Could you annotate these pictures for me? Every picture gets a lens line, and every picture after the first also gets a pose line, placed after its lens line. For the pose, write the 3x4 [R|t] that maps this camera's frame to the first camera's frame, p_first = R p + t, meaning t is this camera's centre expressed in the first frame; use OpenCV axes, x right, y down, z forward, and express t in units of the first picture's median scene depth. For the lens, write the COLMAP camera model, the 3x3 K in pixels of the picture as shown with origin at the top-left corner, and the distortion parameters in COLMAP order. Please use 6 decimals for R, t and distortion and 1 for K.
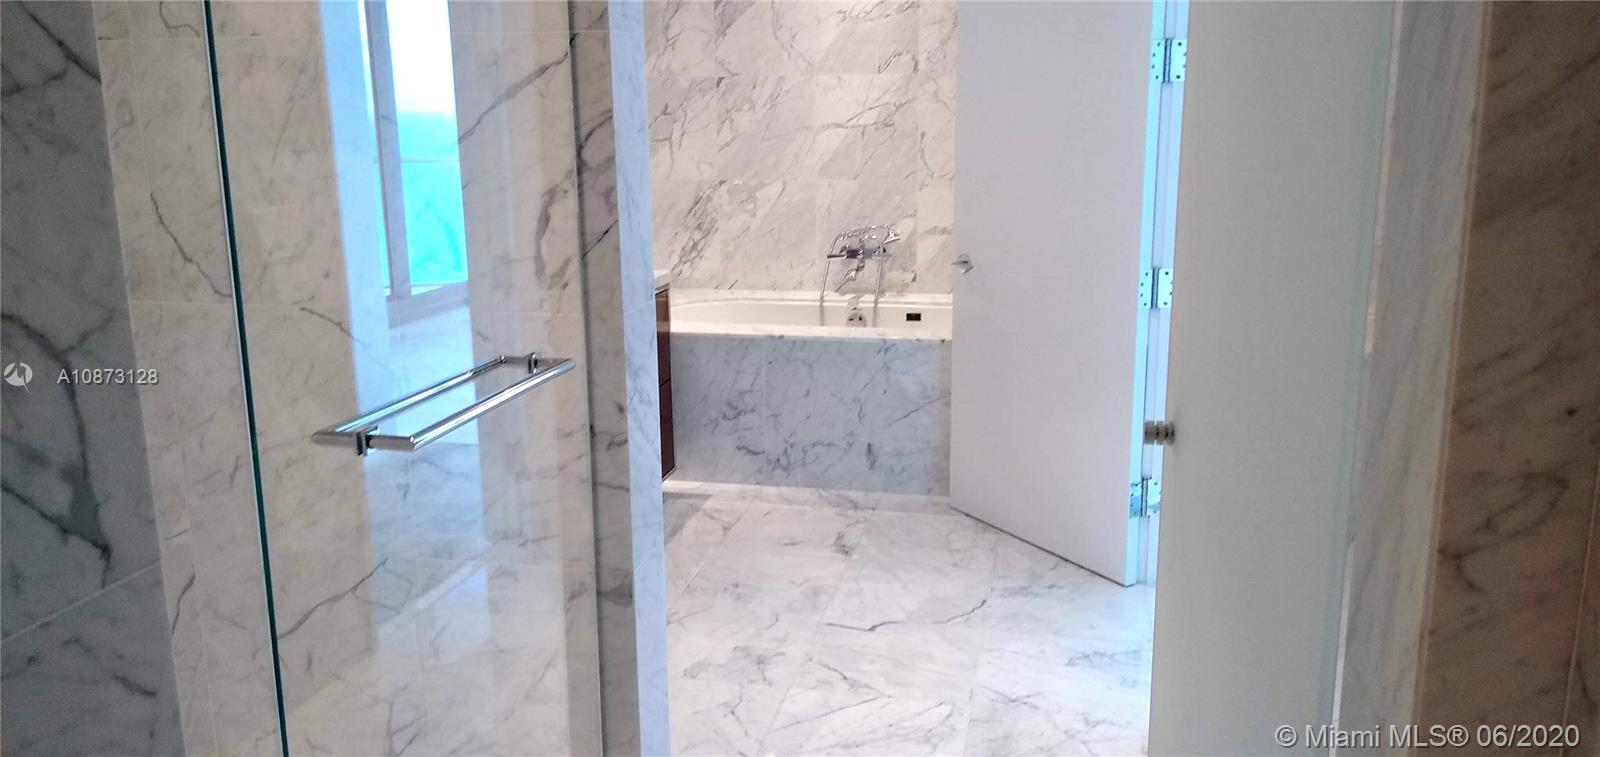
lens RADIAL K [[1277.3, 0, 793.4], [0, 1277.3, 383.3], [0, 0, 1]] dist [0.073200, -0.001579]
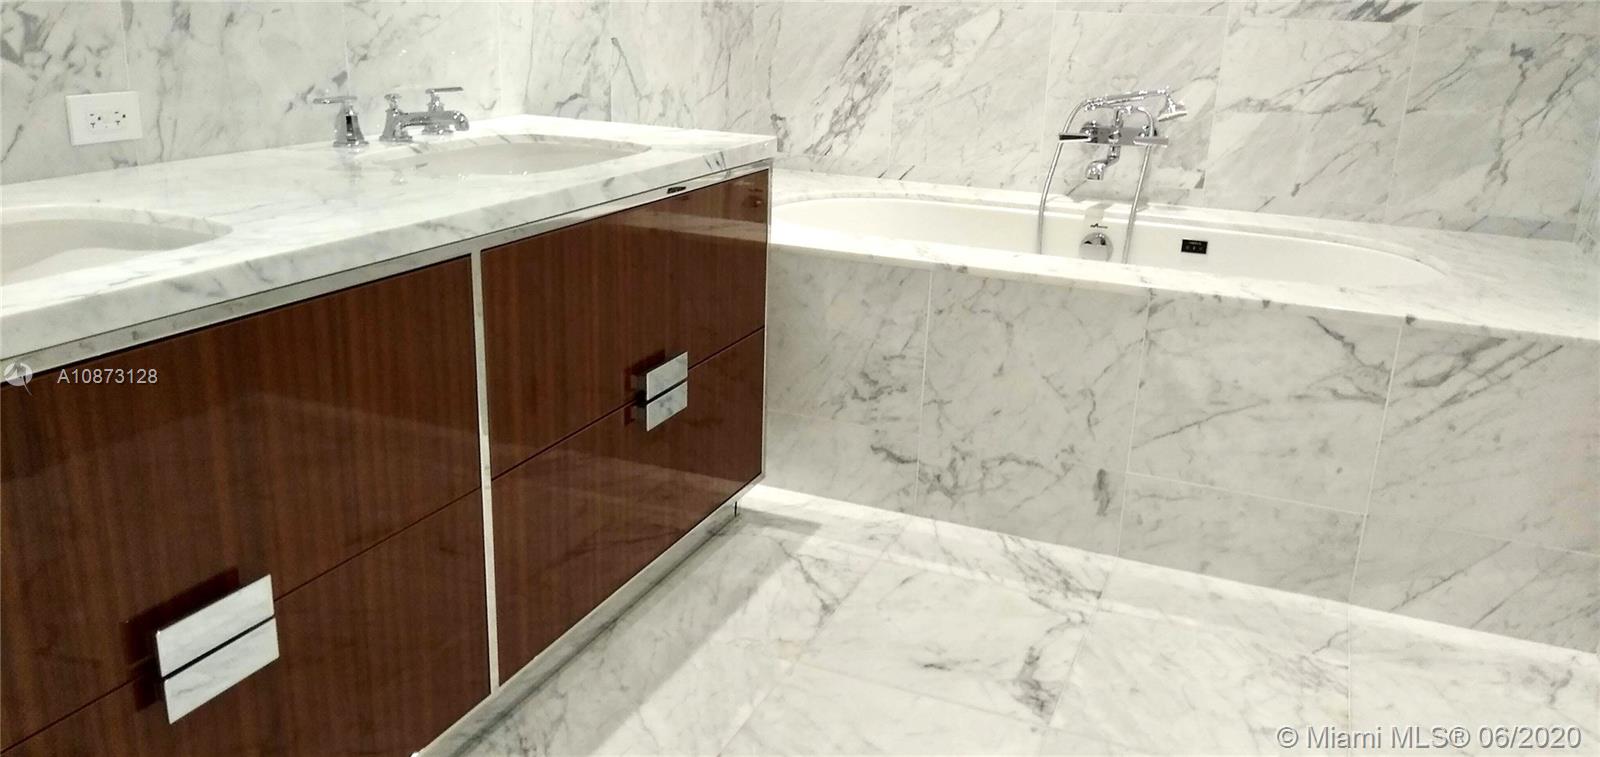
lens RADIAL K [[1277.3, 0, 793.4], [0, 1277.3, 383.3], [0, 0, 1]] dist [0.073200, -0.001579]
pose [[0.983135, 0.097747, -0.154567, 0.009030], [-0.084533, 0.992359, 0.089880, -0.029805], [0.162171, -0.075298, 0.983886, 0.412970]]
